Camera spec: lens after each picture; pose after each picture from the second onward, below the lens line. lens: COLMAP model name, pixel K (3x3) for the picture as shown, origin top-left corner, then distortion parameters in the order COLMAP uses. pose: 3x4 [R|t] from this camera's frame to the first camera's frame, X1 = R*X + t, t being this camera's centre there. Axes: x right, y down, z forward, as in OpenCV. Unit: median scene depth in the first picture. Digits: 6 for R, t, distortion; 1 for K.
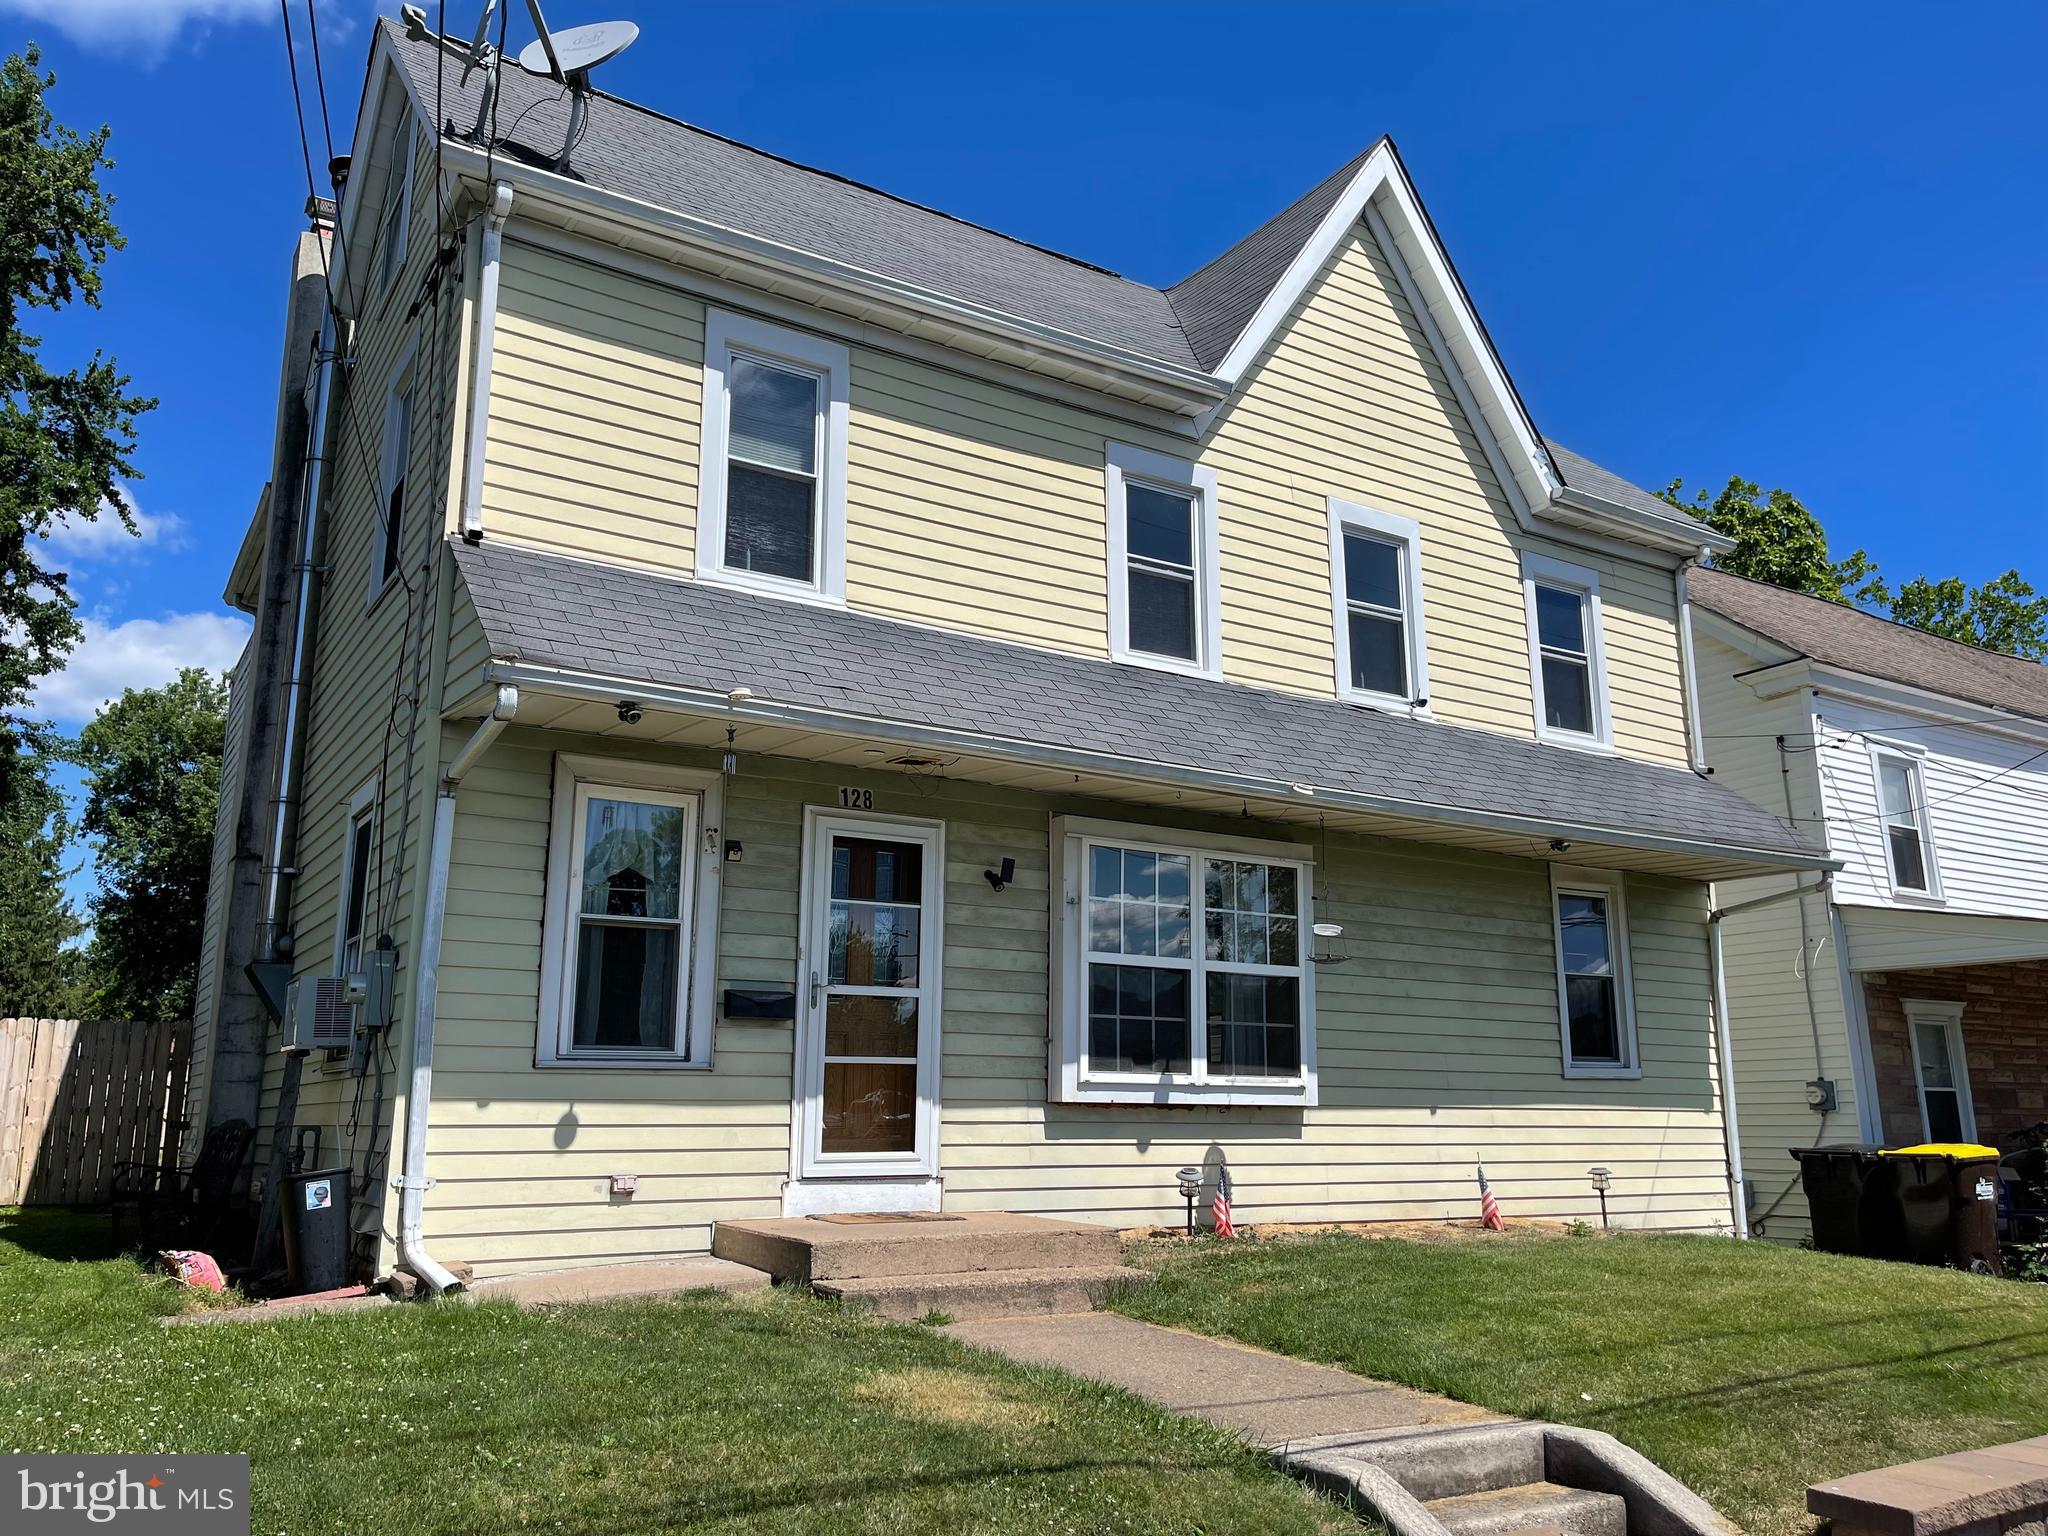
lens RADIAL K [[1532.2, 0, 1010.2], [0, 1532.2, 769.1], [0, 0, 1]] dist [0.044550, -0.043602]
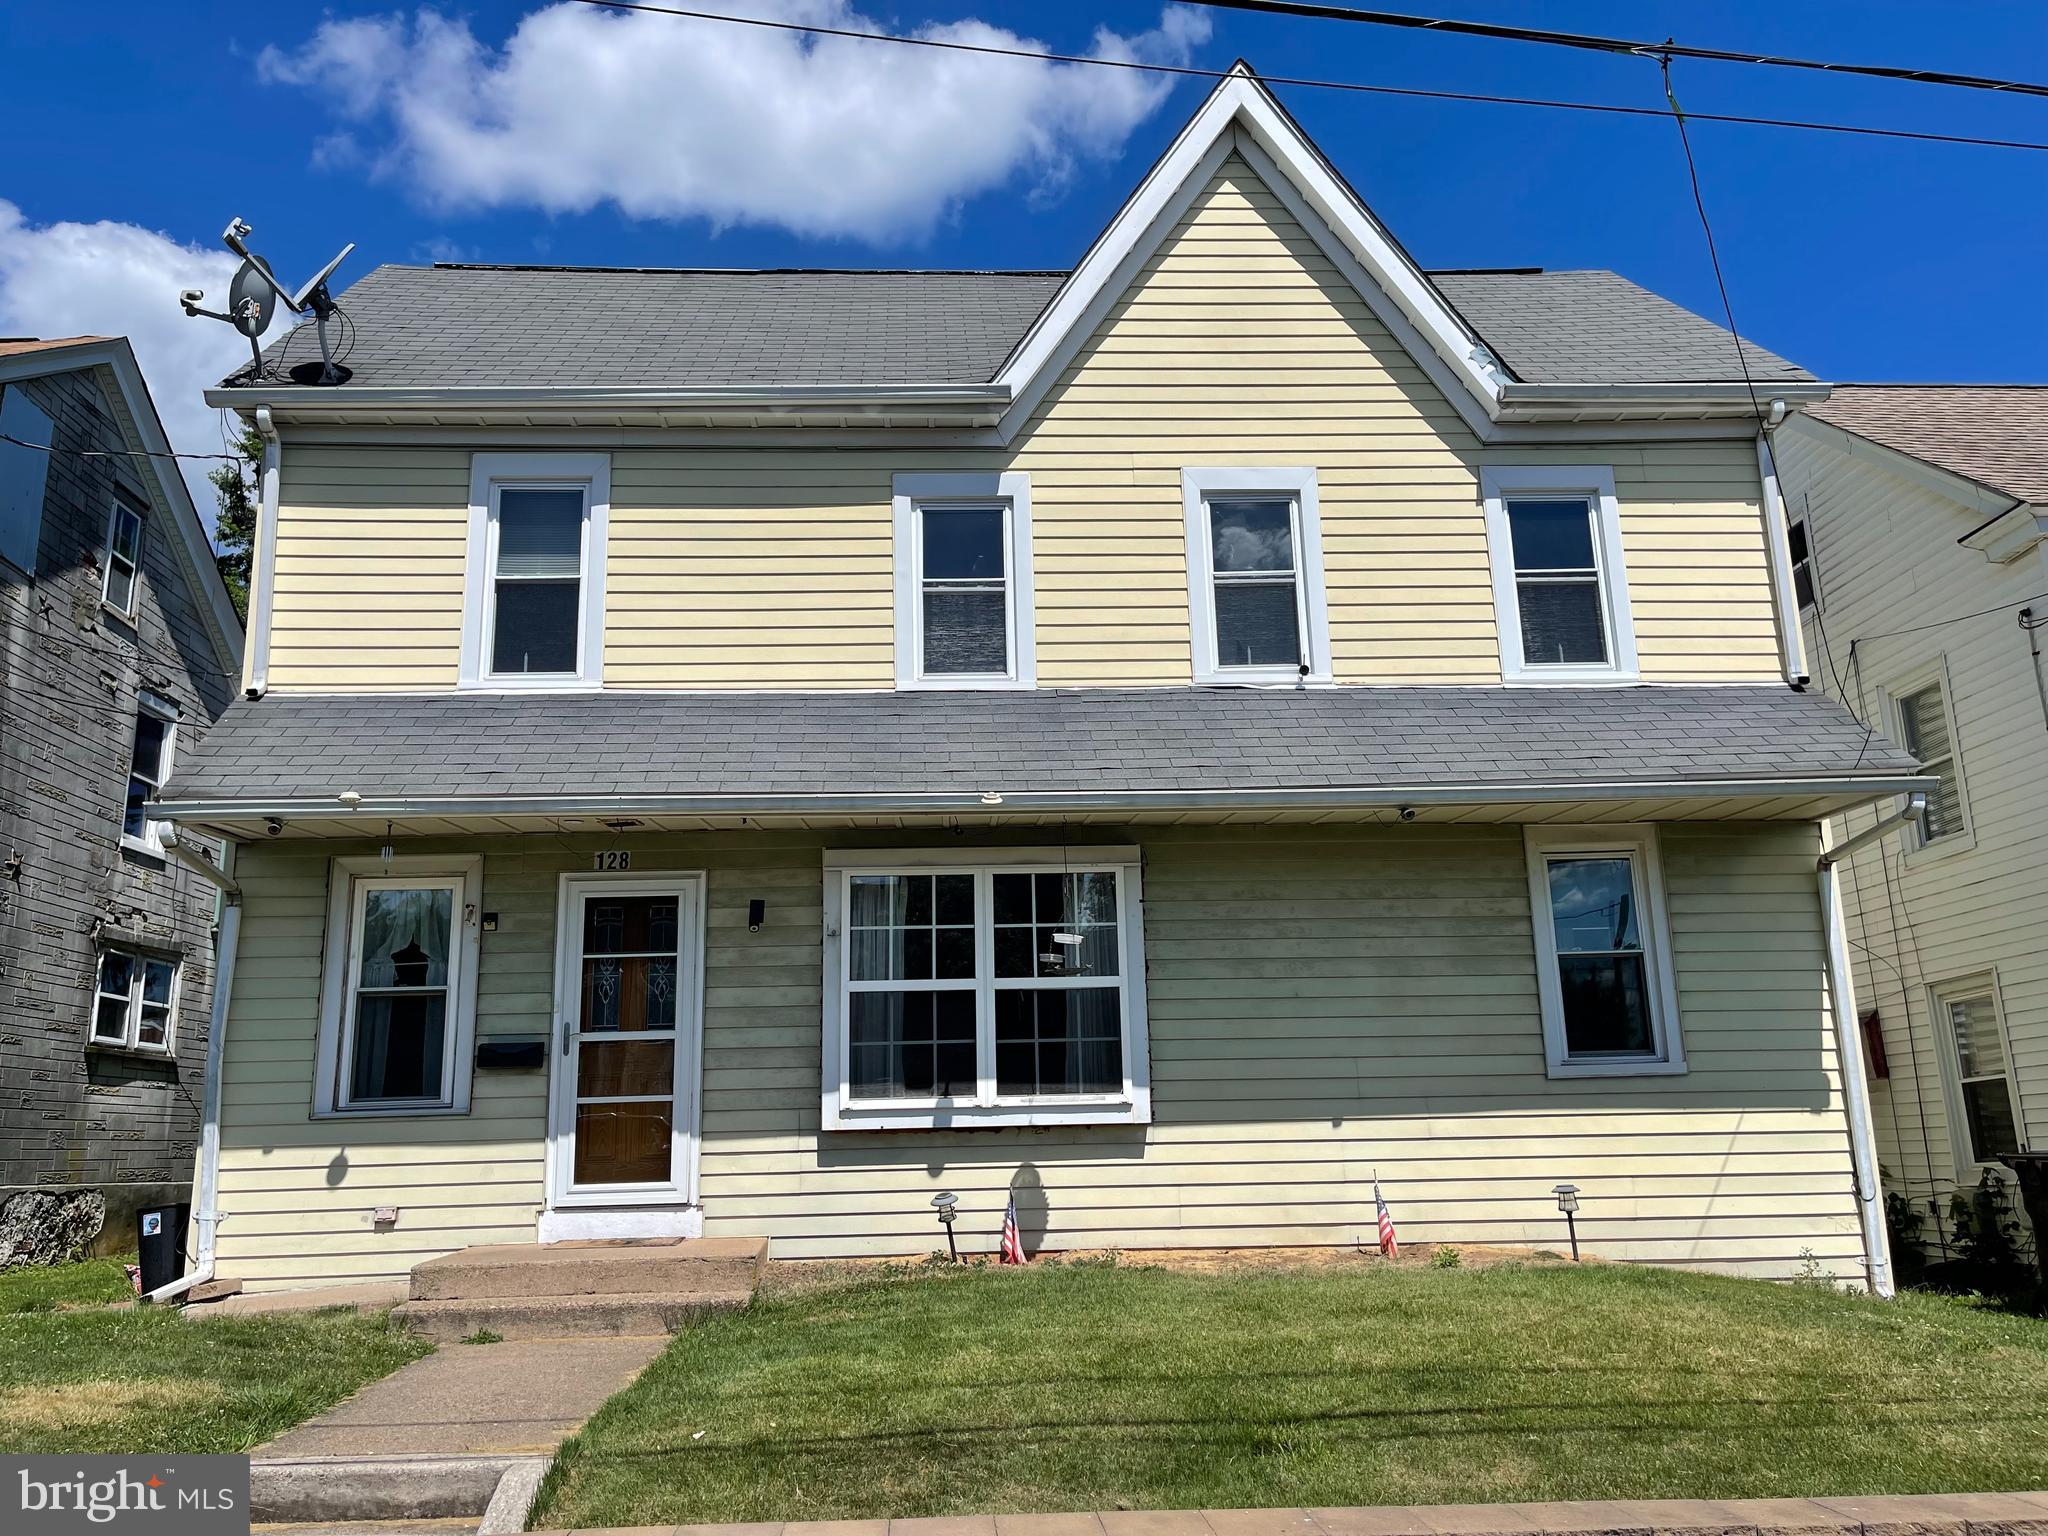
lens RADIAL K [[1526.4, 0, 1024.0], [0, 1526.4, 768.0], [0, 0, 1]] dist [0.069534, -0.096196]
pose [[0.875452, -0.136411, -0.463655, 0.644052], [0.132192, 0.990344, -0.041768, 0.036083], [0.464875, -0.024726, 0.885031, 0.153985]]
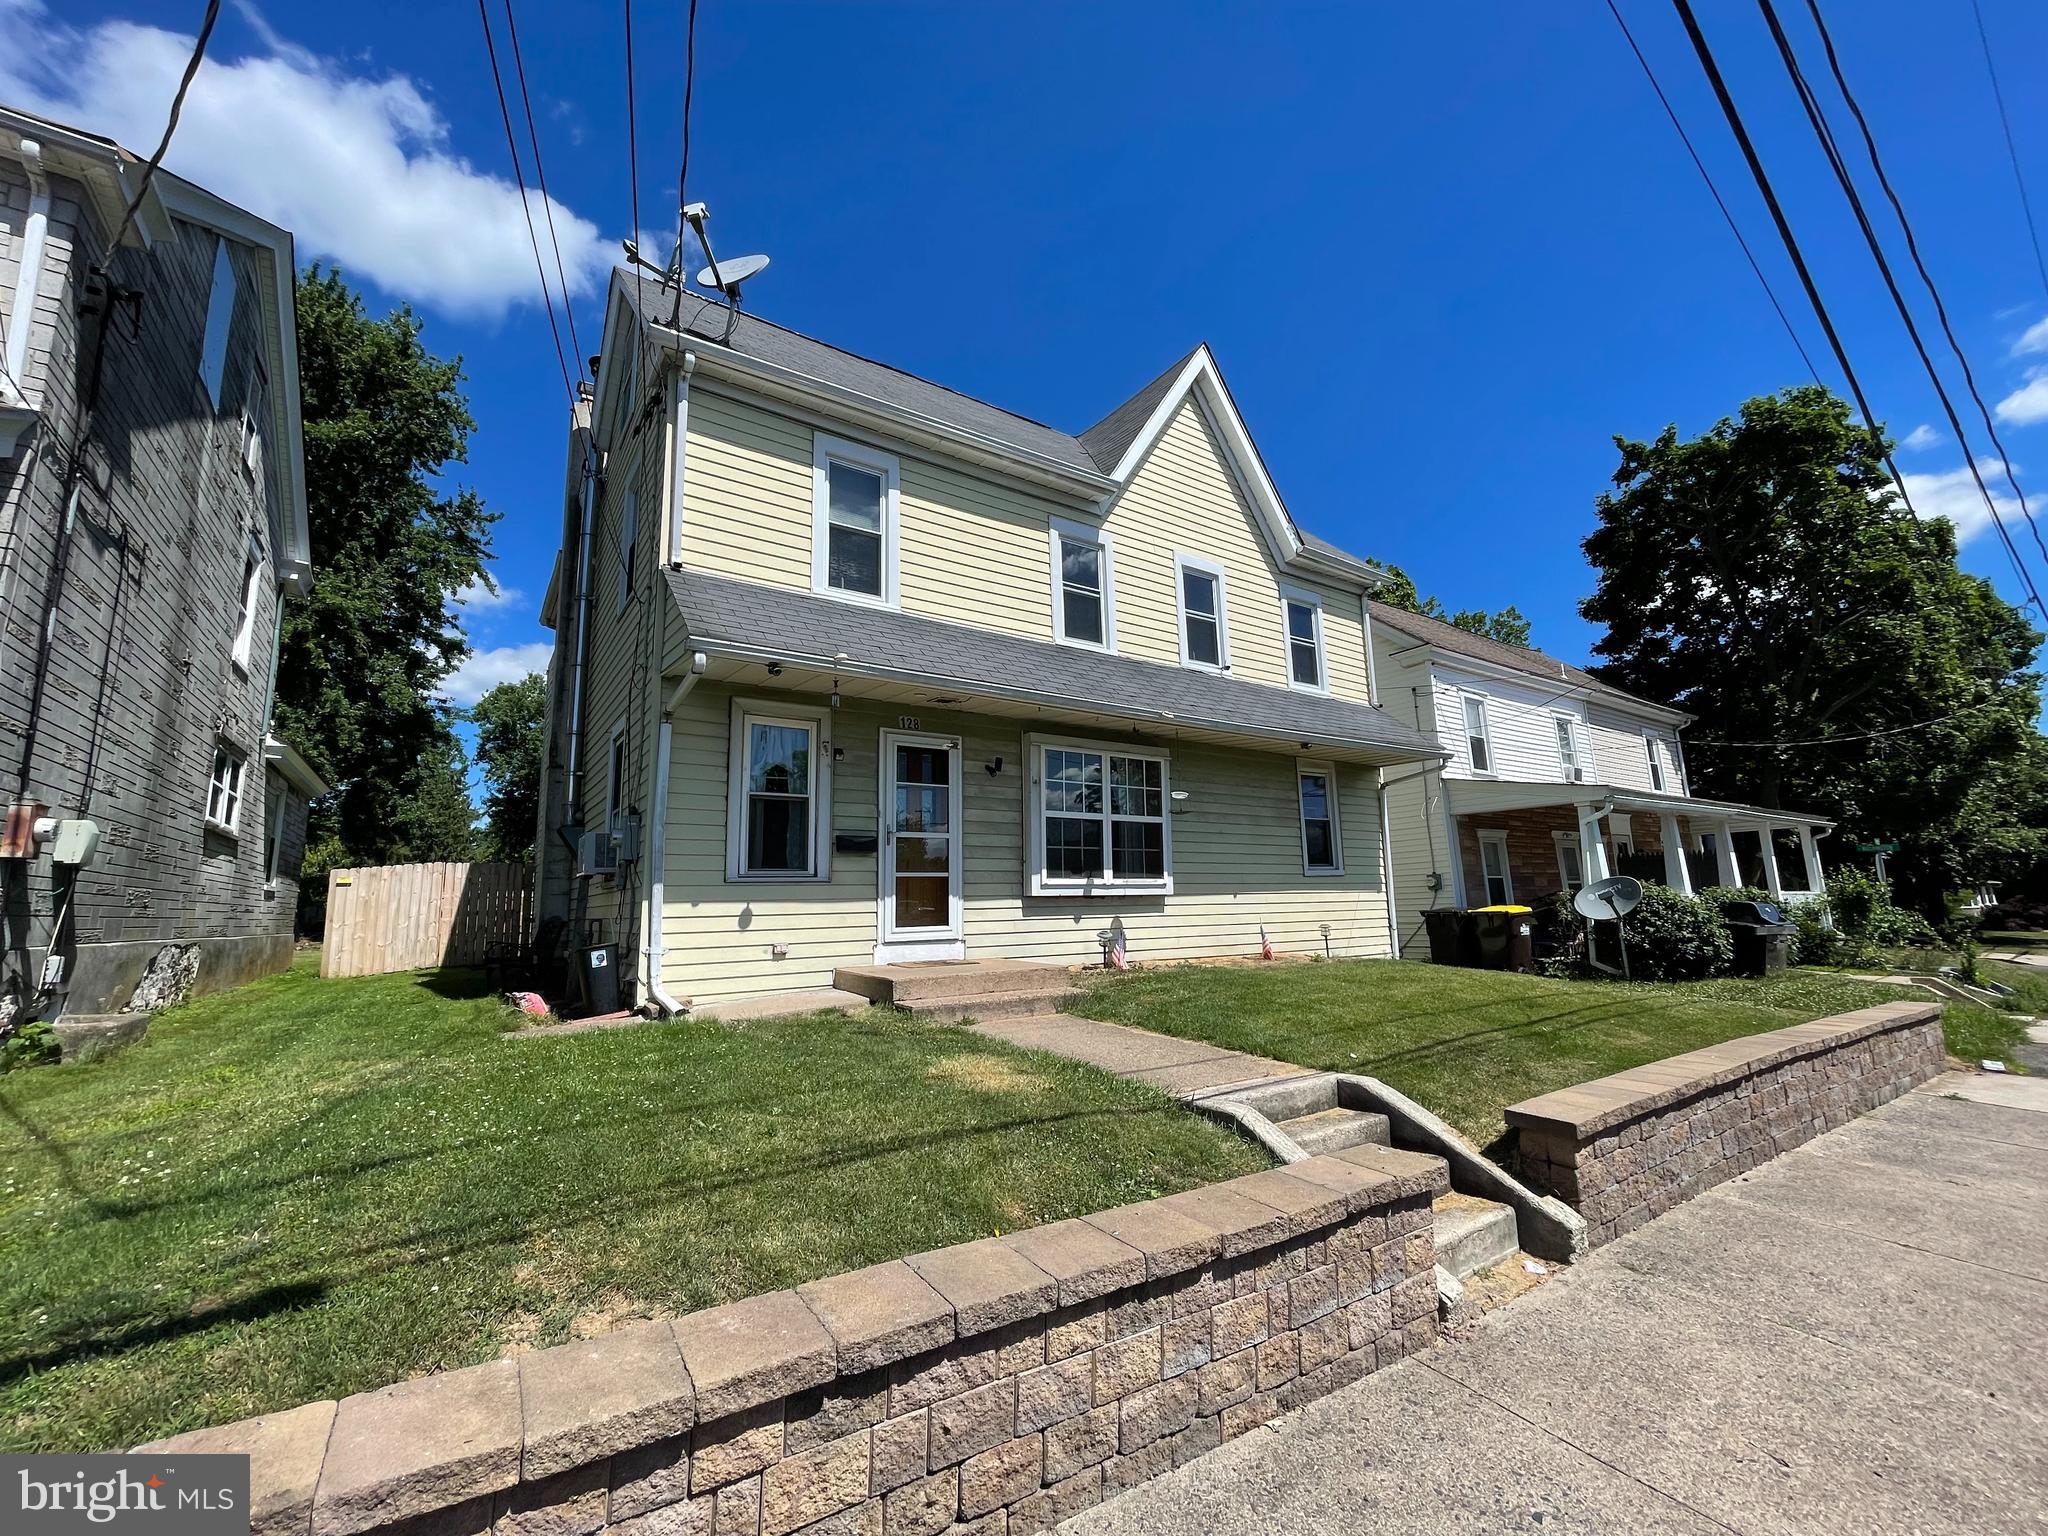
lens RADIAL K [[819.9, 0, 1015.7], [0, 819.9, 769.2], [0, 0, 1]] dist [-0.001381, -0.000177]
pose [[0.999031, -0.017825, 0.040240, -0.019057], [0.015484, 0.998210, 0.057775, 0.018052], [-0.041198, -0.057096, 0.997518, 0.075946]]
